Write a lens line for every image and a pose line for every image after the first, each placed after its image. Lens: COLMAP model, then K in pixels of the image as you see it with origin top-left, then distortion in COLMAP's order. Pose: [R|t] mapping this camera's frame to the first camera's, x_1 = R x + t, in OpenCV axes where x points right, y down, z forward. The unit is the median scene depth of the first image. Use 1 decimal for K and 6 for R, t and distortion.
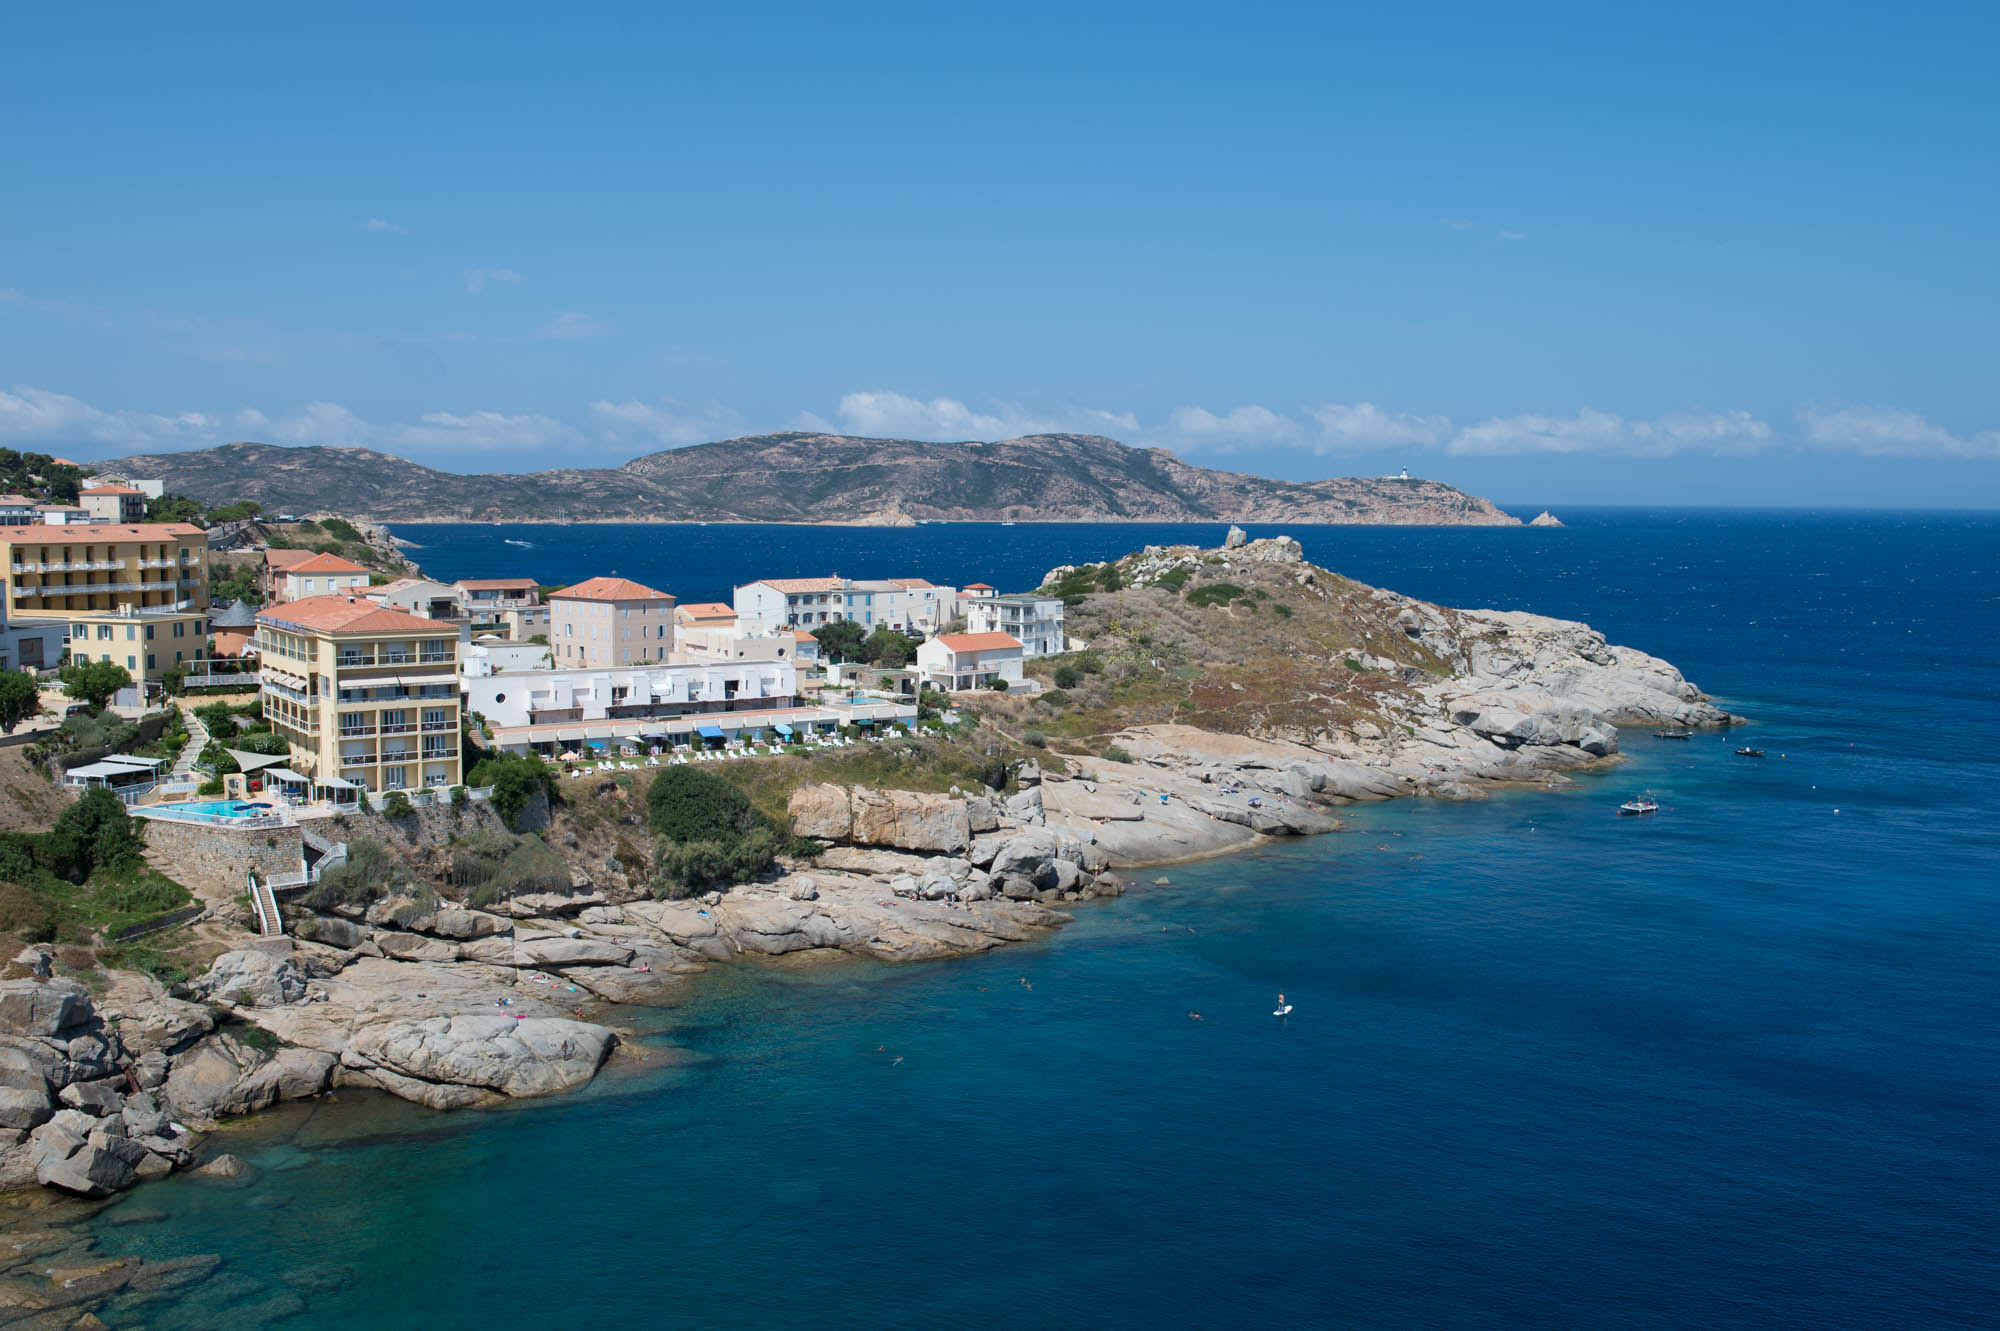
lens RADIAL K [[1822.2, 0, 1000.0], [0, 1822.2, 665.5], [0, 0, 1]] dist [0.005529, 0.001989]
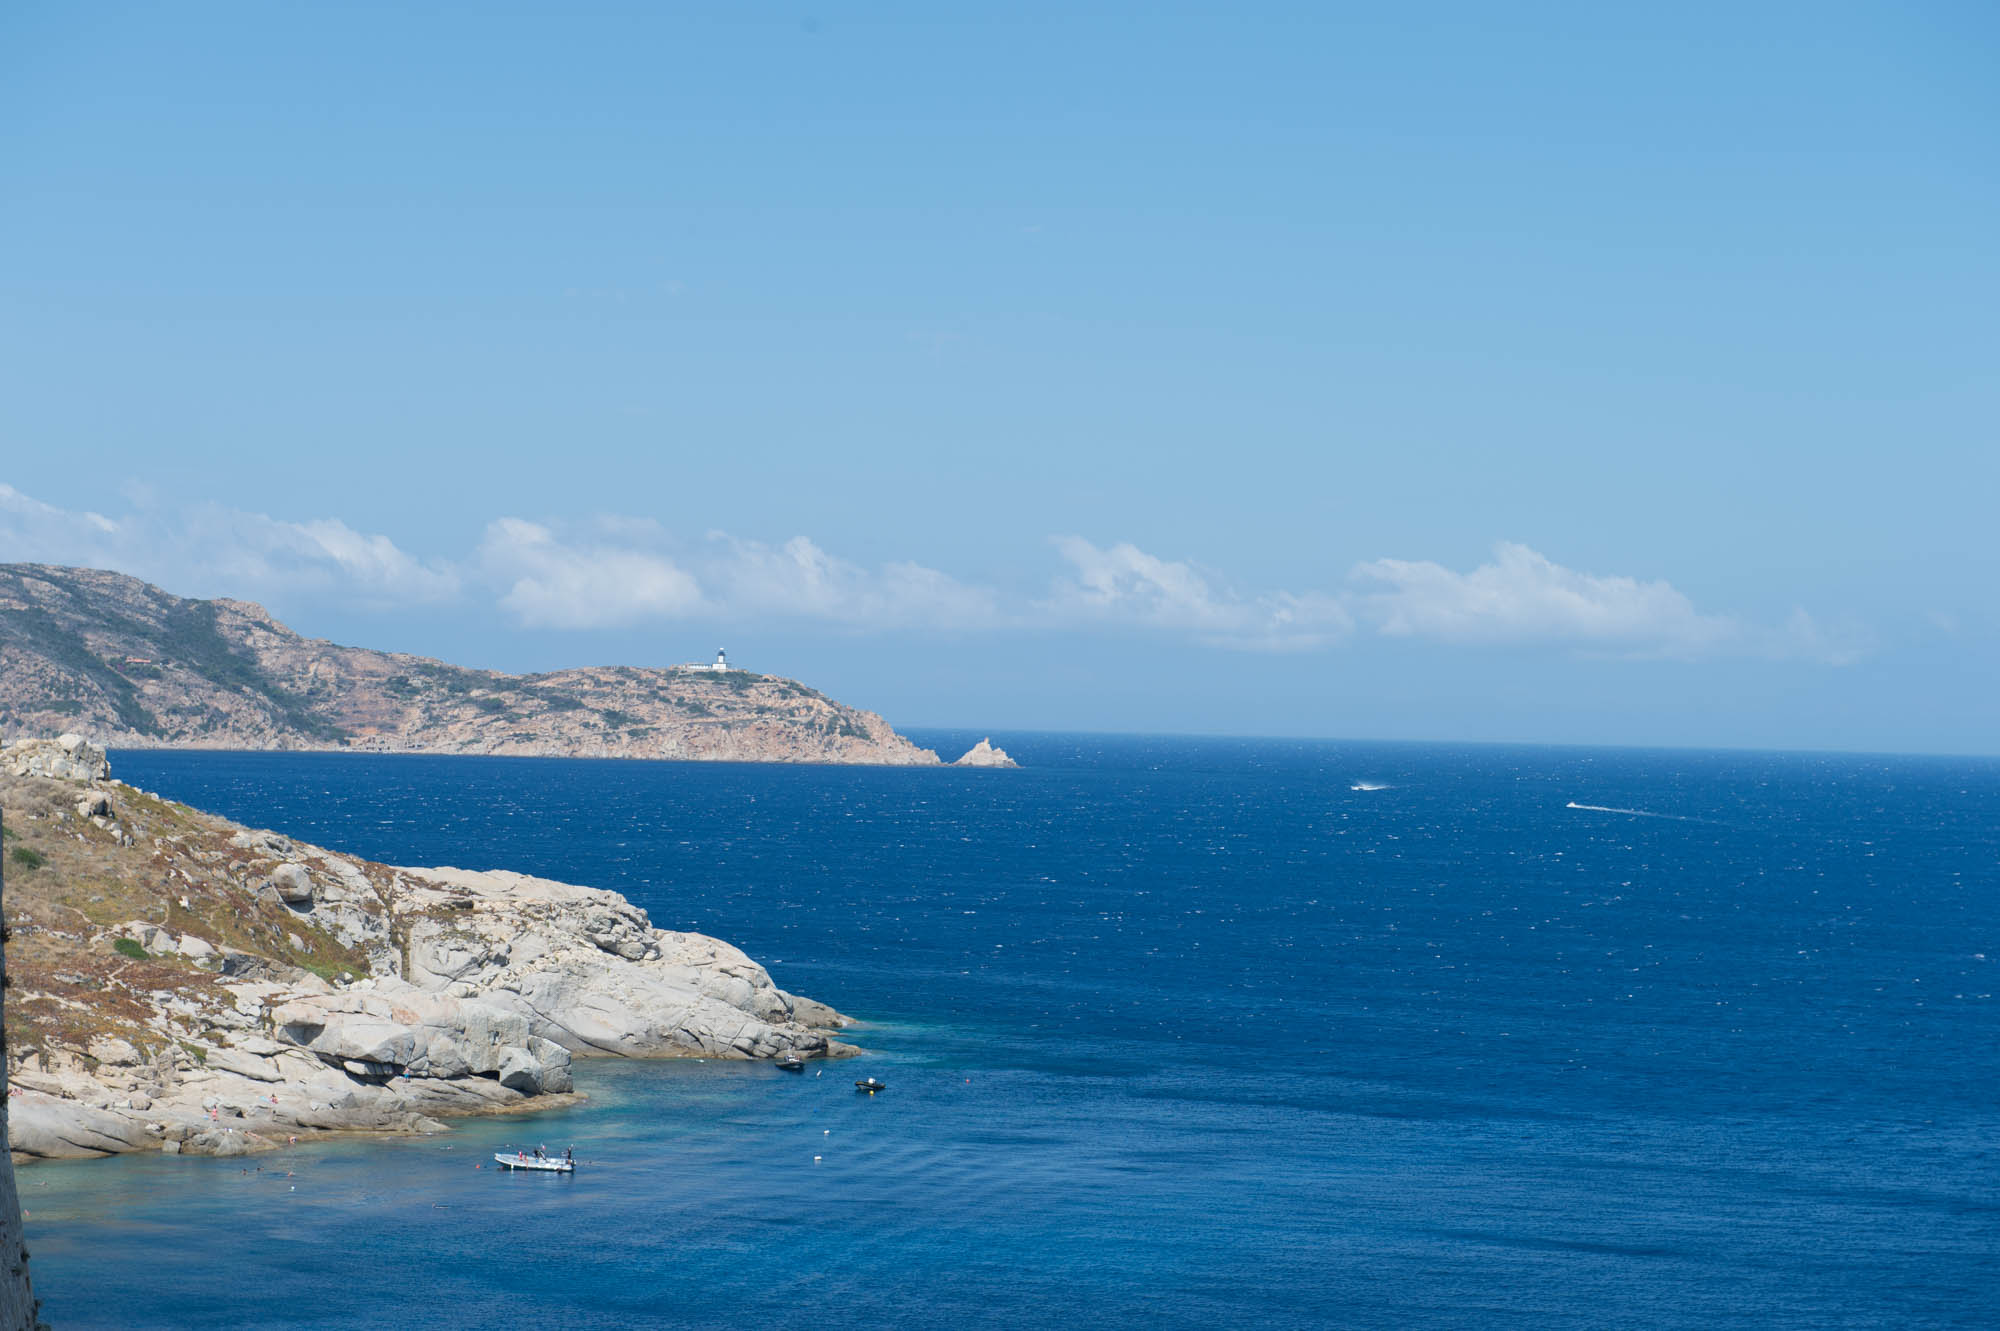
lens RADIAL K [[3705.9, 0, 1000.0], [0, 3705.9, 665.5], [0, 0, 1]] dist [0.051136, 0.147224]
pose [[0.960787, 0.020452, 0.276530, 0.110467], [0.008064, 0.994793, -0.101594, 0.028187], [-0.277168, 0.099840, 0.955620, -0.197439]]
